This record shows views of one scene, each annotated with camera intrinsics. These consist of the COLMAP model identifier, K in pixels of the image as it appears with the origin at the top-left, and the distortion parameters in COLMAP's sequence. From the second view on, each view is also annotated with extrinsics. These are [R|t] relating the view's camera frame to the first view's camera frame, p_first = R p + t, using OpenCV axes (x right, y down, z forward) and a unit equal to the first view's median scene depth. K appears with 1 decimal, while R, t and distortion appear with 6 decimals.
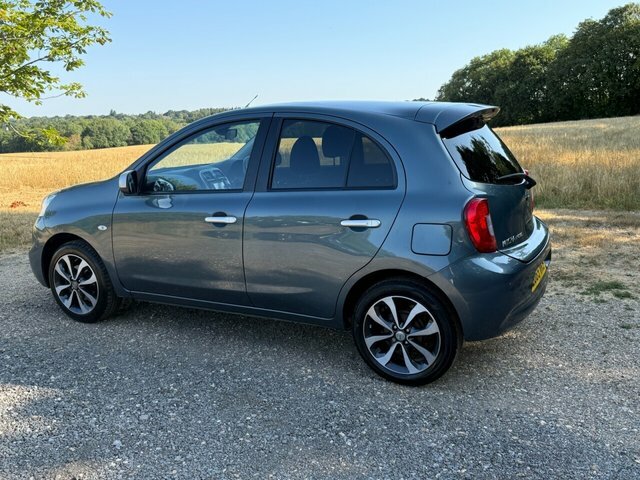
lens RADIAL K [[627.3, 0, 323.4], [0, 627.3, 237.0], [0, 0, 1]] dist [0.026504, 0.000000]
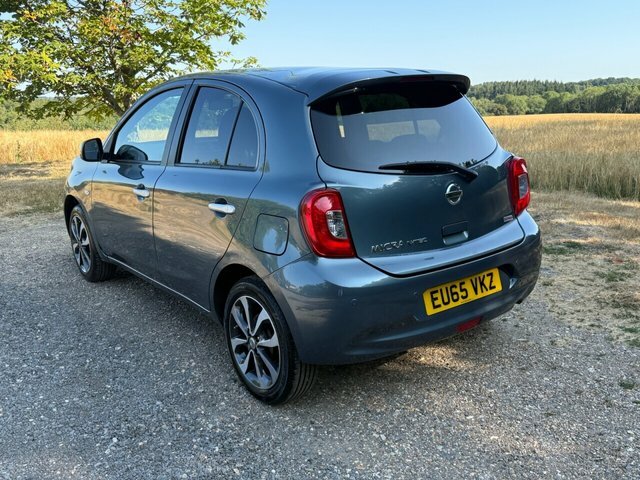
lens RADIAL K [[627.3, 0, 324.0], [0, 627.3, 236.9], [0, 0, 1]] dist [0.026504, 0.000000]
pose [[0.908346, 0.102666, -0.405423, 0.196654], [-0.086862, 0.994574, 0.057245, -0.015782], [0.409100, -0.016783, 0.912335, 0.094230]]
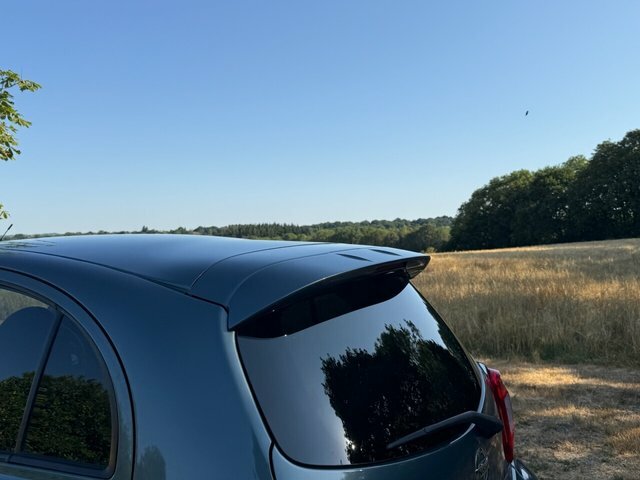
lens RADIAL K [[627.3, 0, 320.2], [0, 627.3, 241.0], [0, 0, 1]] dist [0.026504, 0.000000]
pose [[0.999026, 0.005578, -0.043780, 0.091845], [-0.013216, 0.984273, -0.176158, -0.054095], [0.042109, 0.176565, 0.983388, 0.214948]]
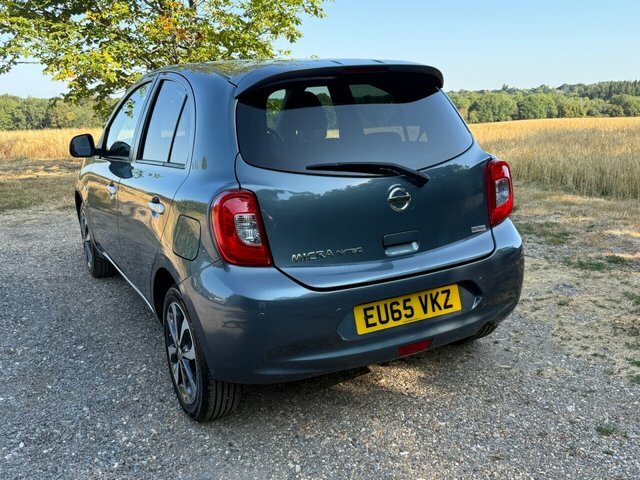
lens RADIAL K [[627.3, 0, 322.3], [0, 627.3, 236.1], [0, 0, 1]] dist [0.026504, 0.000000]
pose [[0.830063, 0.132575, -0.541681, 0.248844], [-0.112259, 0.991170, 0.070562, -0.024111], [0.546253, 0.002237, 0.837617, 0.154498]]
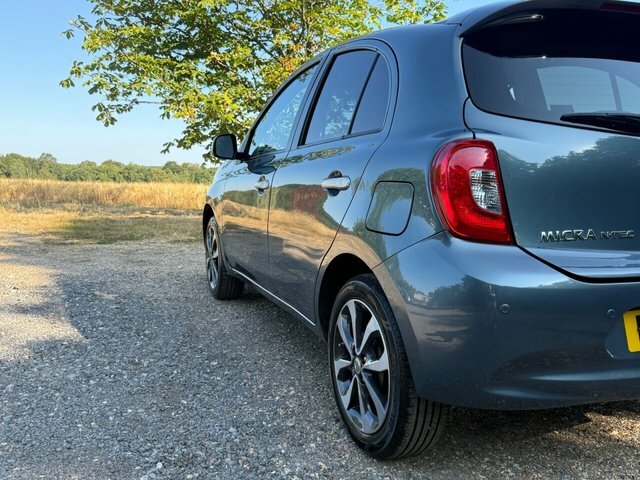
lens RADIAL K [[627.3, 0, 313.3], [0, 627.3, 246.5], [0, 0, 1]] dist [0.026504, 0.000000]
pose [[0.739515, 0.118099, -0.662699, 0.175999], [-0.163809, 0.986467, -0.006999, 0.019331], [0.652904, 0.113732, 0.748853, 0.178562]]
